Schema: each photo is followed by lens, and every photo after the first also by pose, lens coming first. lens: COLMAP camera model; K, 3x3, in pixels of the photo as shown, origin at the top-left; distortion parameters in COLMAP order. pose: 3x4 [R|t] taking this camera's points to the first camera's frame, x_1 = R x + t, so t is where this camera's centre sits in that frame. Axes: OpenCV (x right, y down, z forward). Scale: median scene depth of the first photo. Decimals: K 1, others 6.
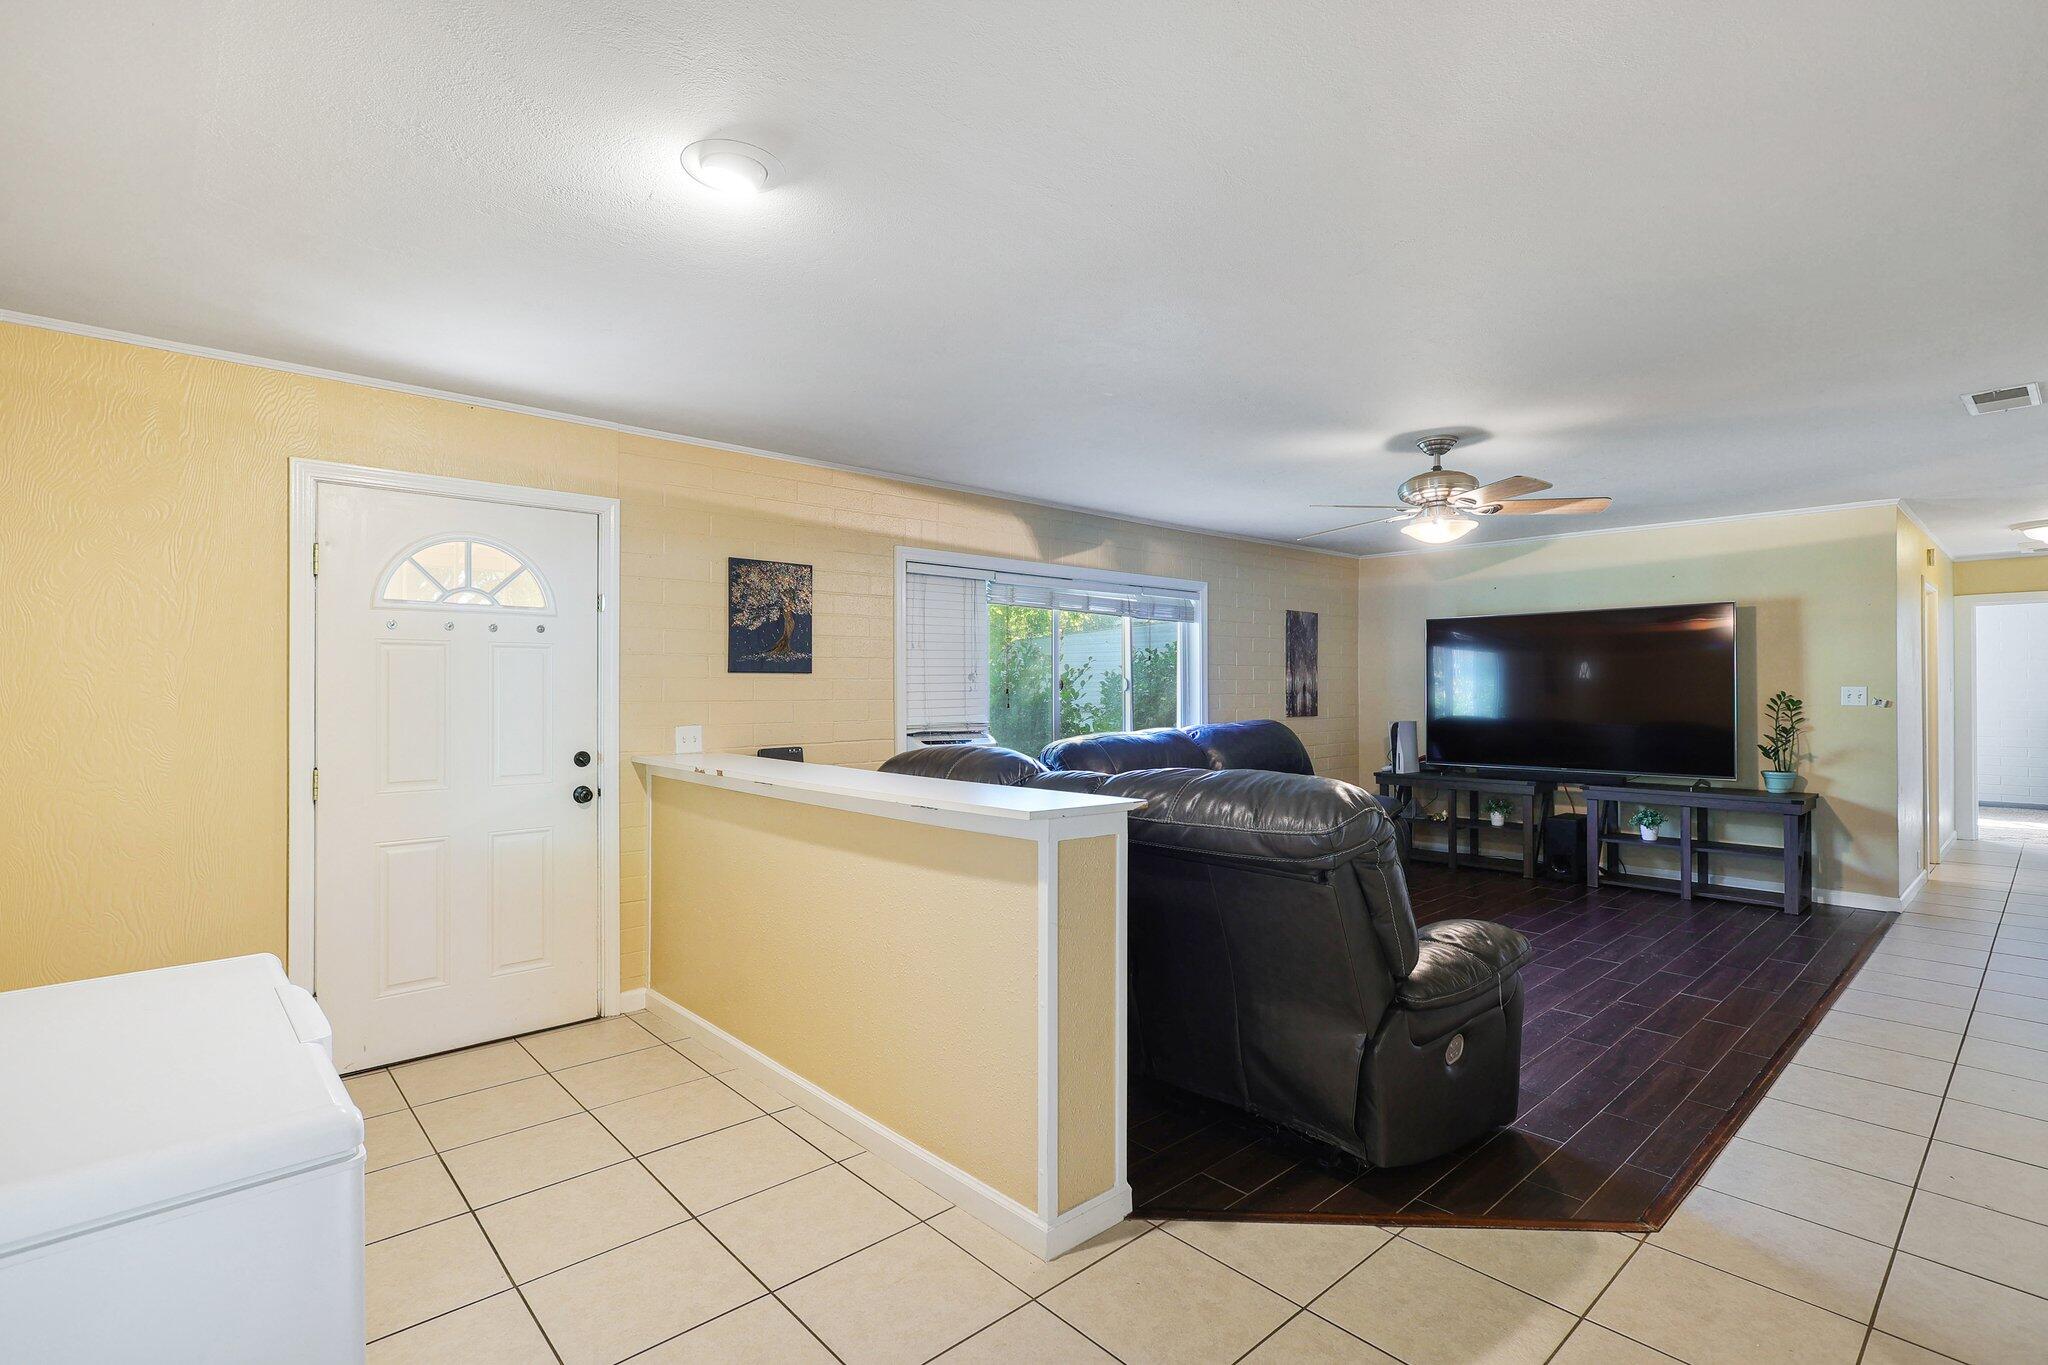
lens RADIAL K [[944.7, 0, 1024.0], [0, 944.7, 682.5], [0, 0, 1]] dist [0.000119, 0.000038]
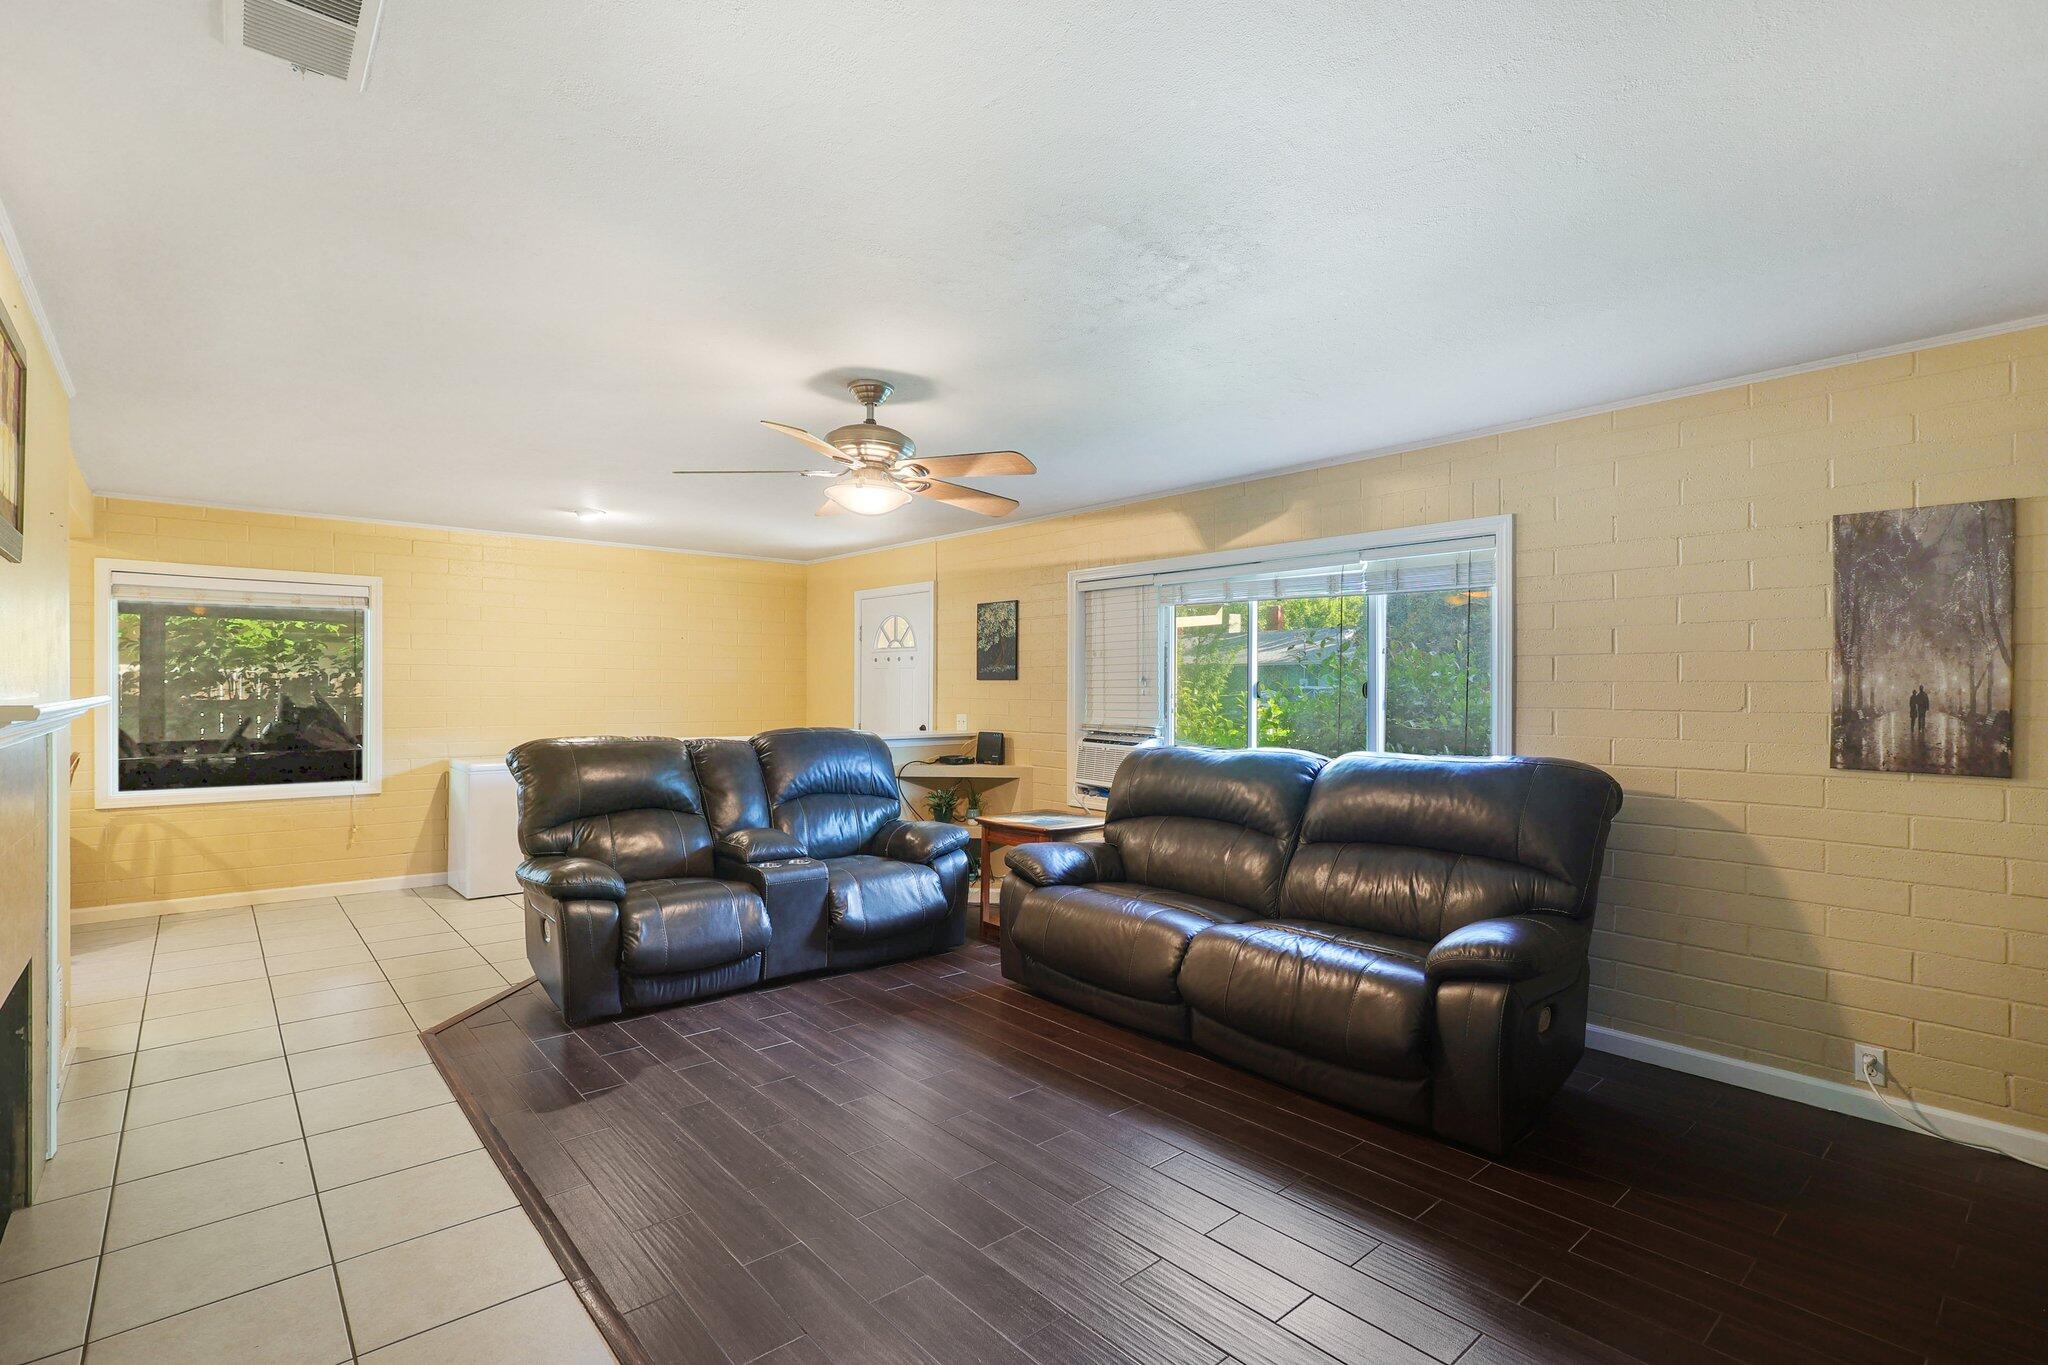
lens RADIAL K [[944.7, 0, 1024.0], [0, 944.7, 682.5], [0, 0, 1]] dist [0.000119, 0.000038]
pose [[-0.009805, -0.005636, -0.999936, 1.134827], [-0.000969, 0.999984, -0.005627, 0.001402], [0.999951, 0.000914, -0.009811, 1.038280]]
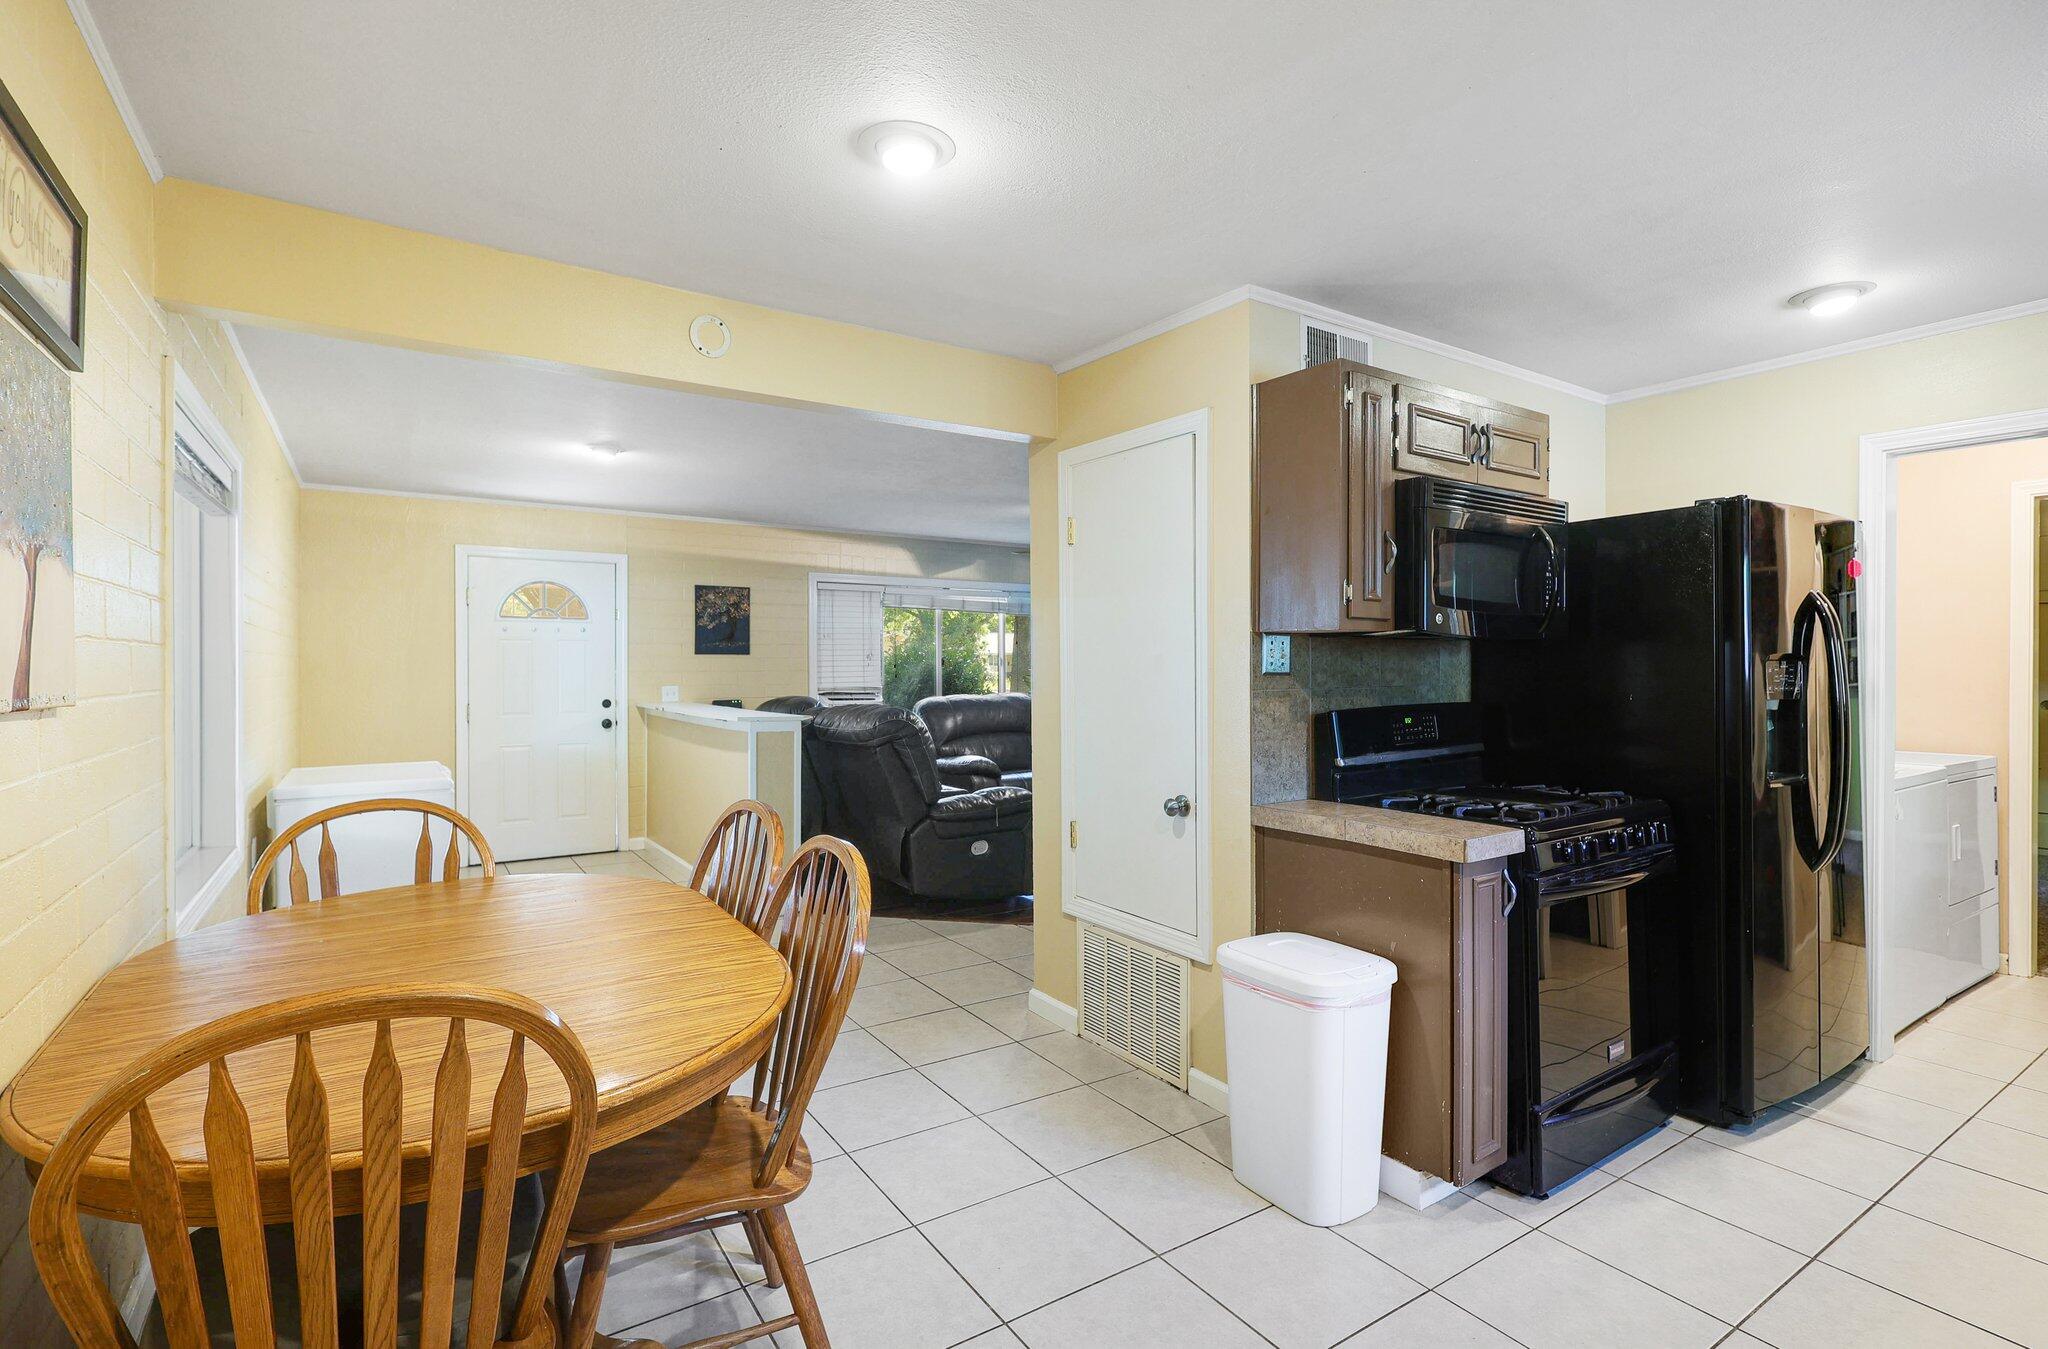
lens RADIAL K [[968.1, 0, 1016.1], [0, 968.1, 666.1], [0, 0, 1]] dist [-0.000628, 0.000049]
pose [[0.987440, 0.002138, -0.157981, 0.493738], [-0.000994, 0.999973, 0.007324, -0.002389], [0.157992, -0.007075, 0.987415, -0.571904]]
